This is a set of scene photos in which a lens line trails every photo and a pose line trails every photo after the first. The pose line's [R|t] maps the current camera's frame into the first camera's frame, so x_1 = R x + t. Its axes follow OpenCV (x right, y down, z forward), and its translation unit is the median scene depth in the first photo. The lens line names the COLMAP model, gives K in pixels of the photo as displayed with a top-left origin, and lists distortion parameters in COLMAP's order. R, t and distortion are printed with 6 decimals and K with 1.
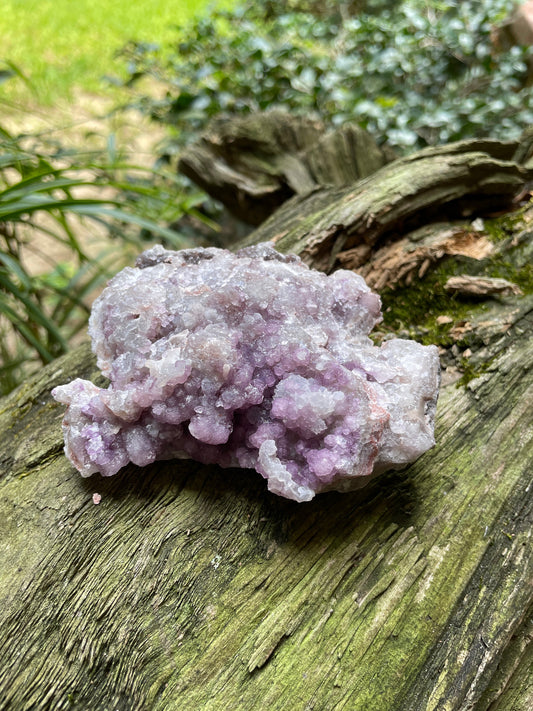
lens RADIAL K [[536.7, 0, 266.5], [0, 536.7, 355.5], [0, 0, 1]] dist [0.052923, -0.107435]
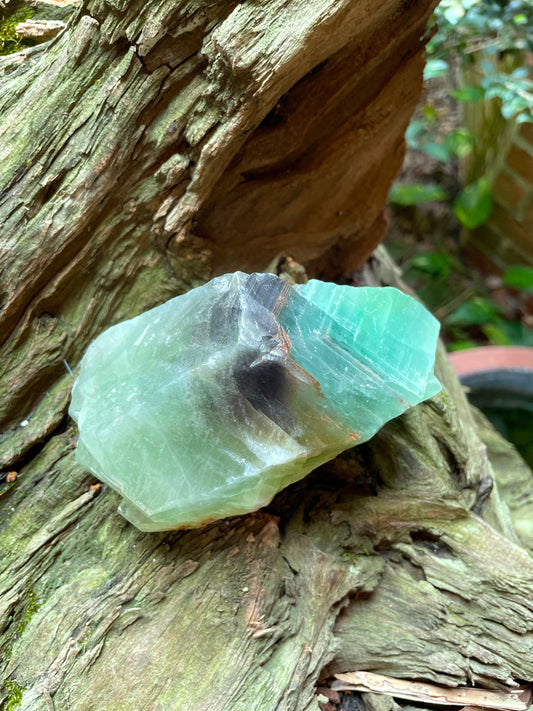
lens RADIAL K [[536.7, 0, 266.5], [0, 536.7, 355.5], [0, 0, 1]] dist [0.052923, -0.107435]
pose [[0.999848, -0.004616, -0.016788, 0.914334], [0.008336, 0.973433, 0.228822, 0.268399], [0.015285, -0.228928, 0.973323, -0.139620]]
